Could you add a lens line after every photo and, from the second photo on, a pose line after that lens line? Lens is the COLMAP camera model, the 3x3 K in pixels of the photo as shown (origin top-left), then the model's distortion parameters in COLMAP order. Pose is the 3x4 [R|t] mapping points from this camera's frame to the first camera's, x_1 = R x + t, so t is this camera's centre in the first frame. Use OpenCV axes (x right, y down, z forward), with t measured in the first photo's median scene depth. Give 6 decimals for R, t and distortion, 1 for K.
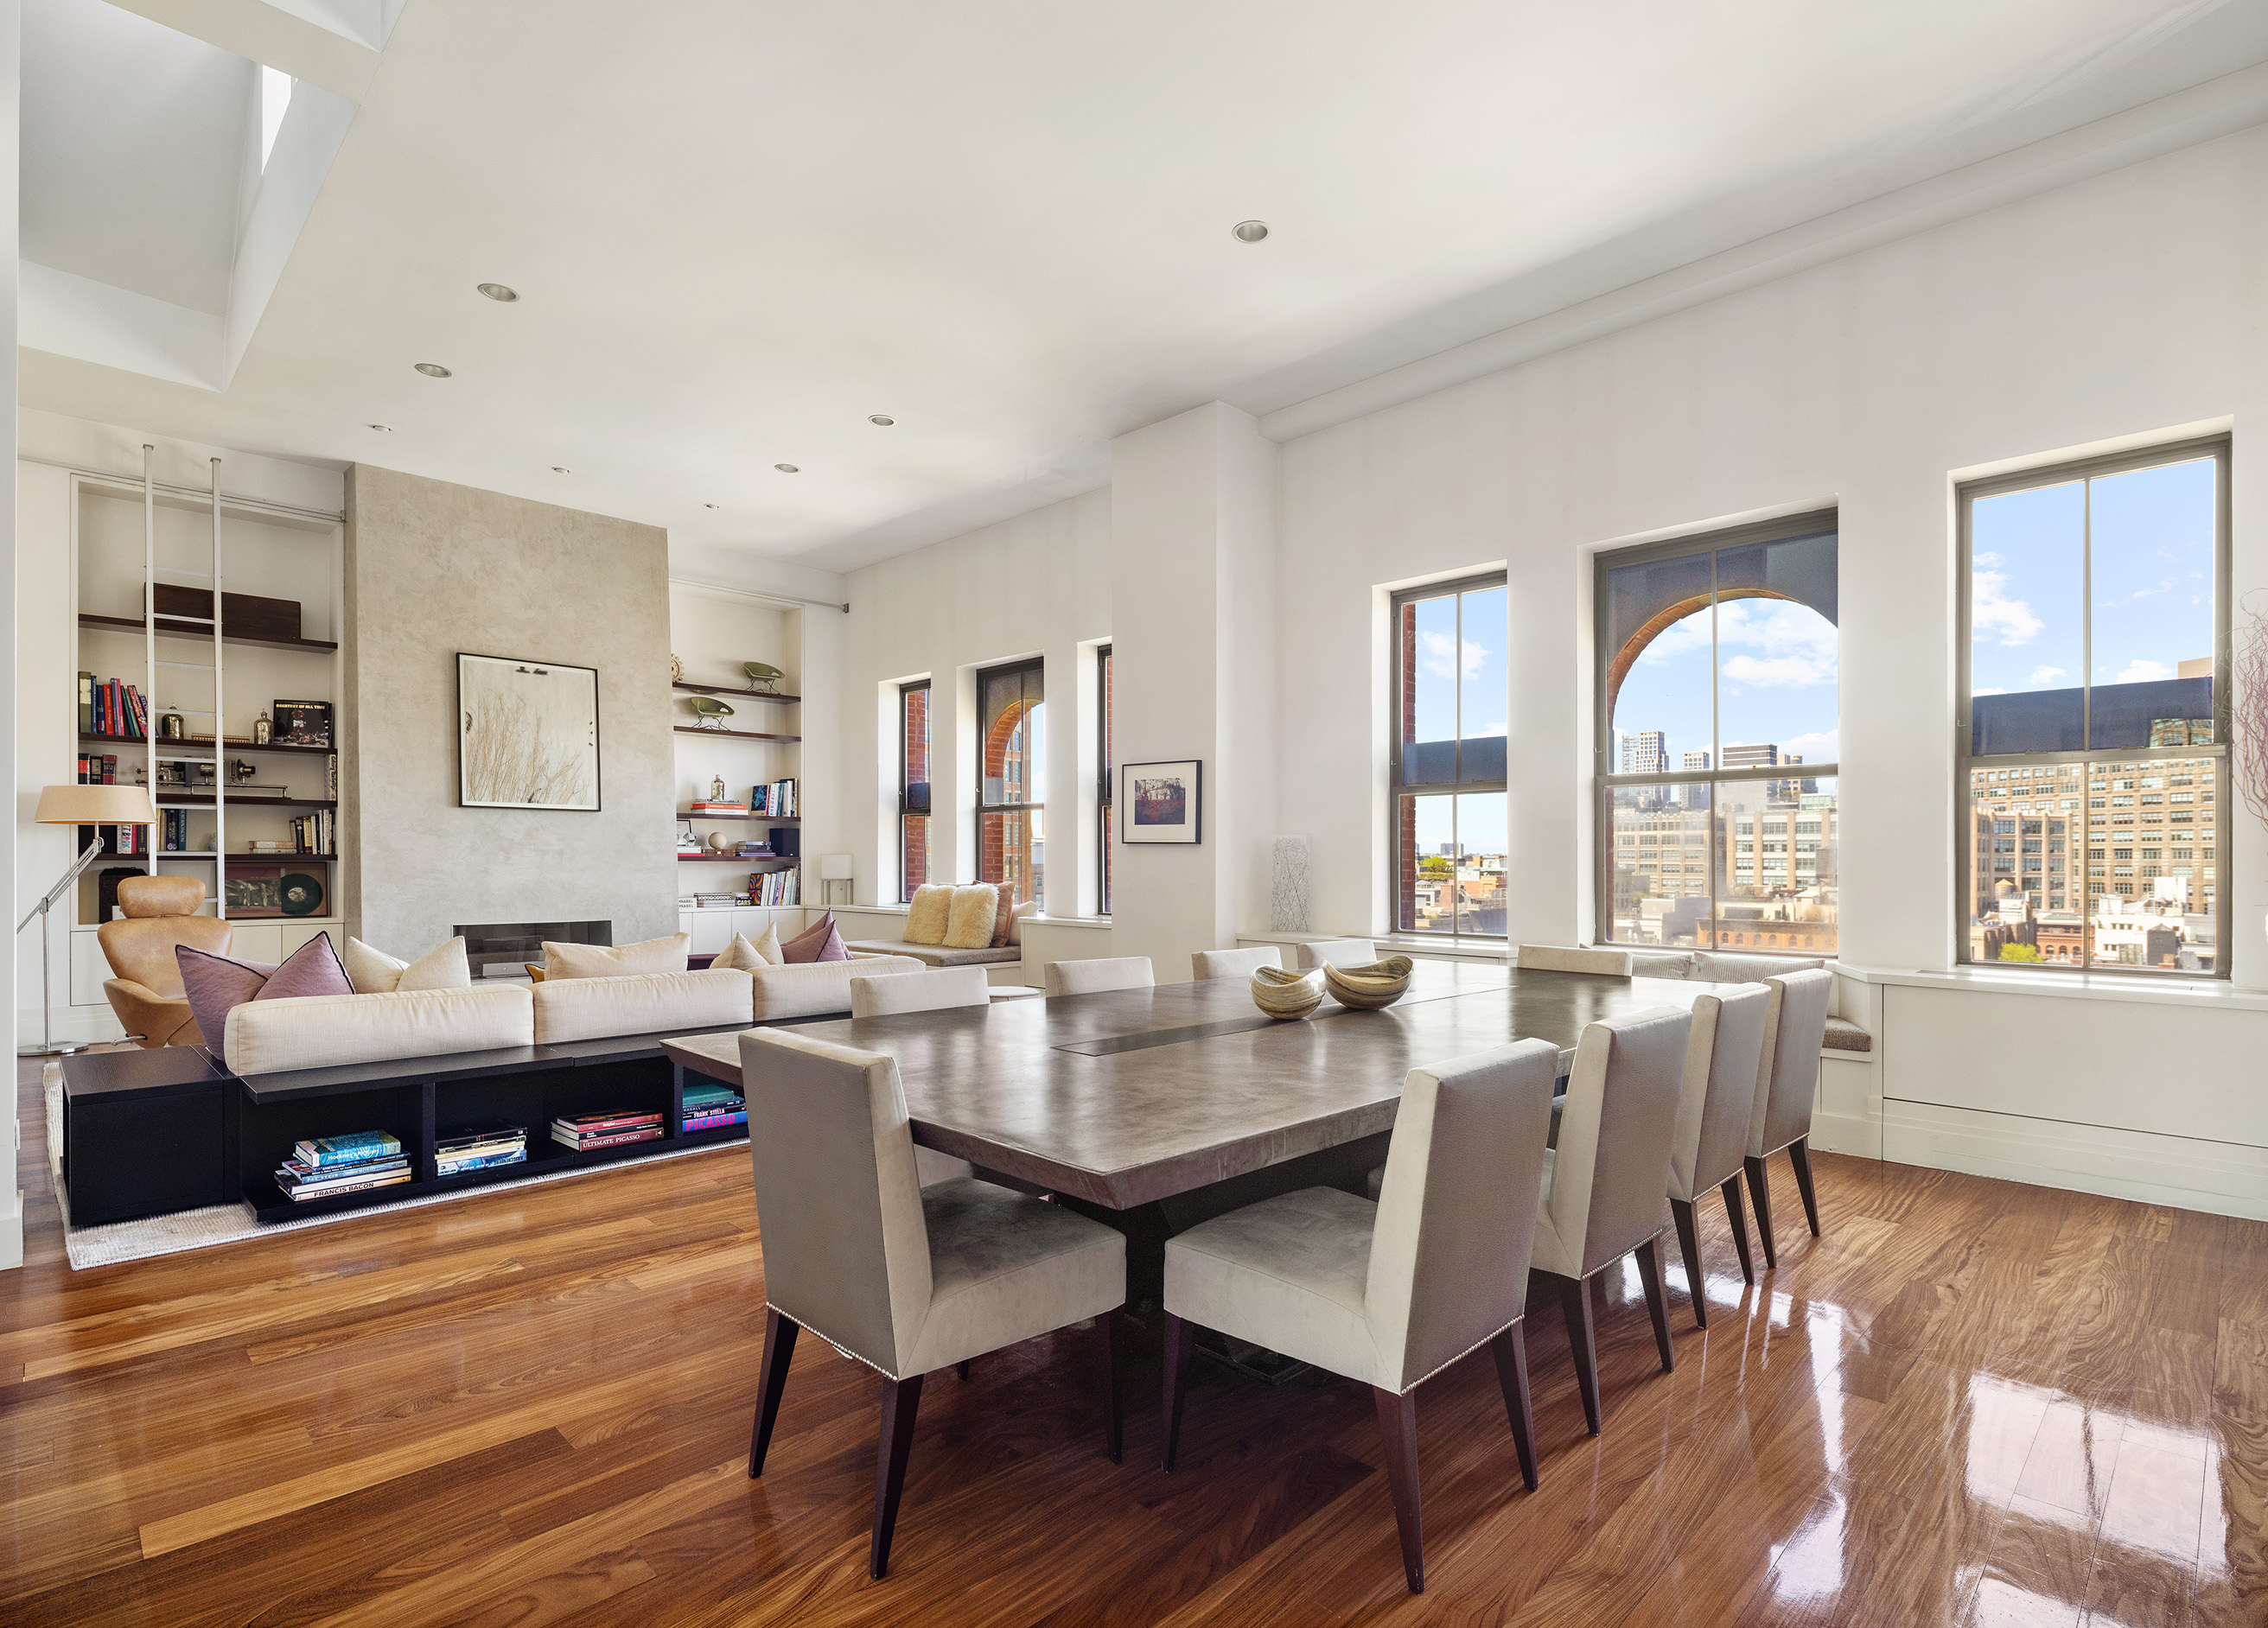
lens RADIAL K [[1125.3, 0, 1133.8], [0, 1125.3, 857.8], [0, 0, 1]] dist [0.025524, -0.000551]
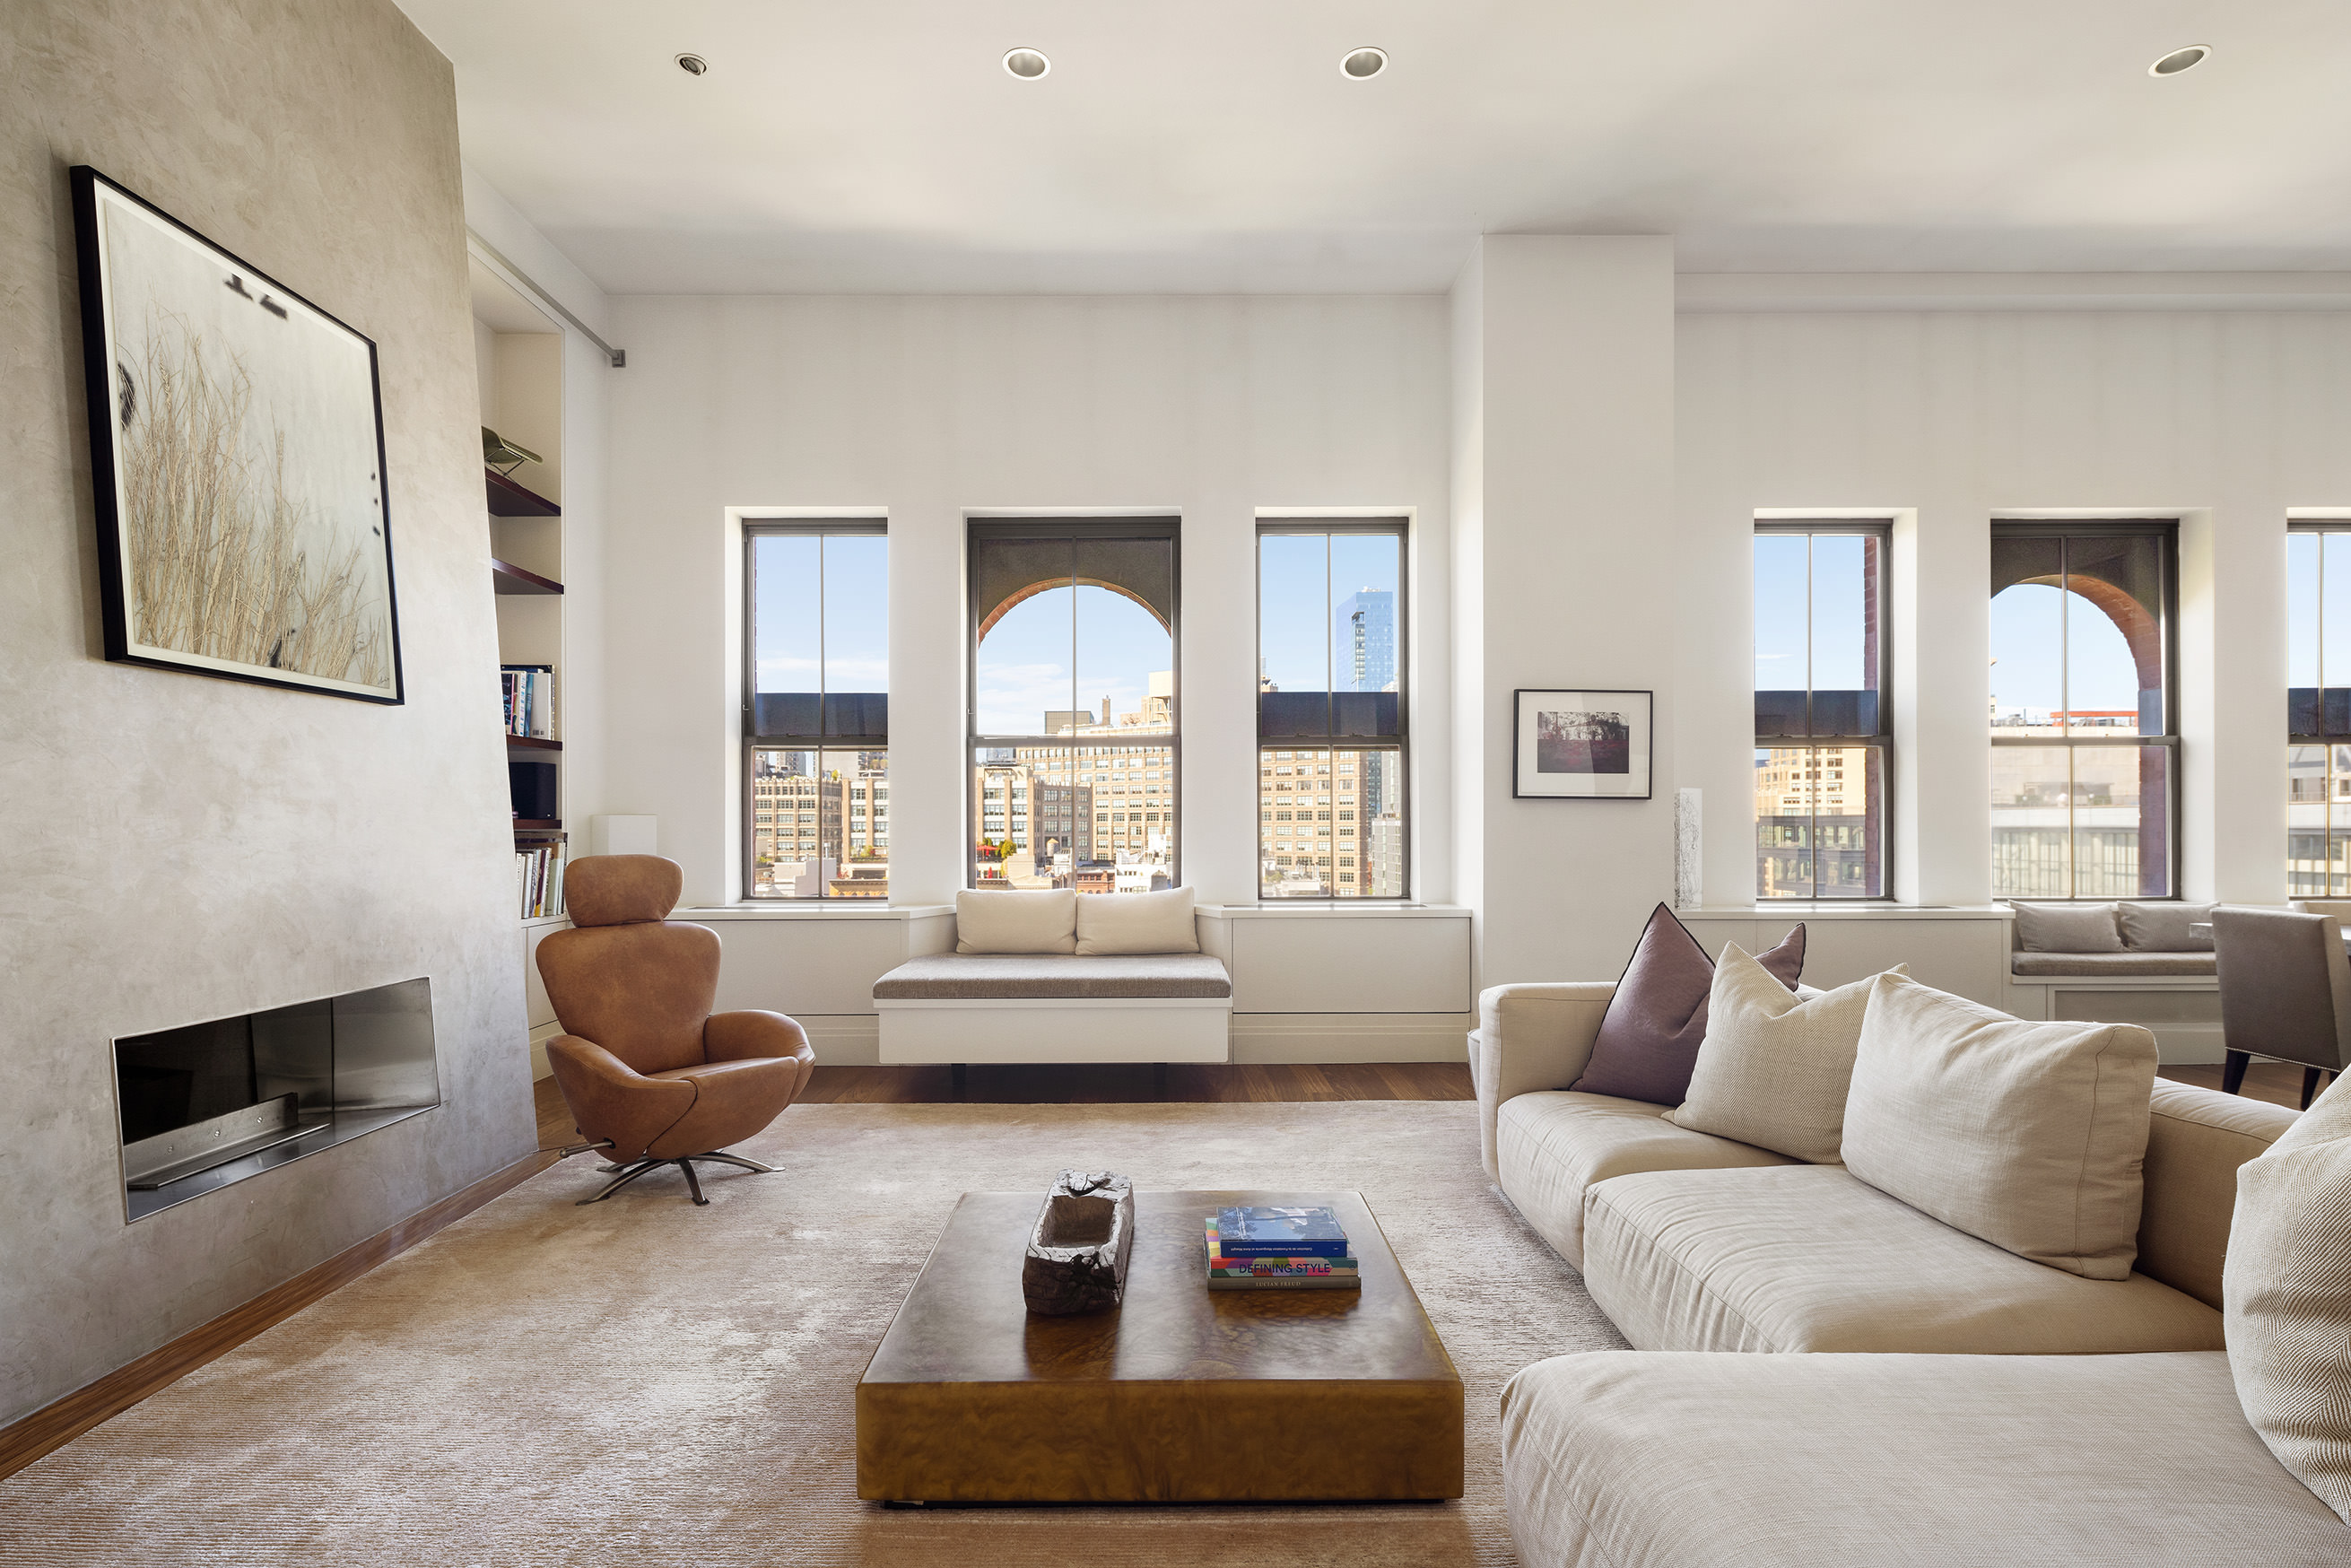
lens RADIAL K [[1127.2, 0, 1175.1], [0, 1127.2, 811.8], [0, 0, 1]] dist [0.032491, -0.013651]
pose [[0.705710, 0.001838, 0.708498, -0.571372], [0.004492, 0.999965, -0.007068, 0.000647], [-0.708486, 0.008171, 0.705677, 0.533165]]
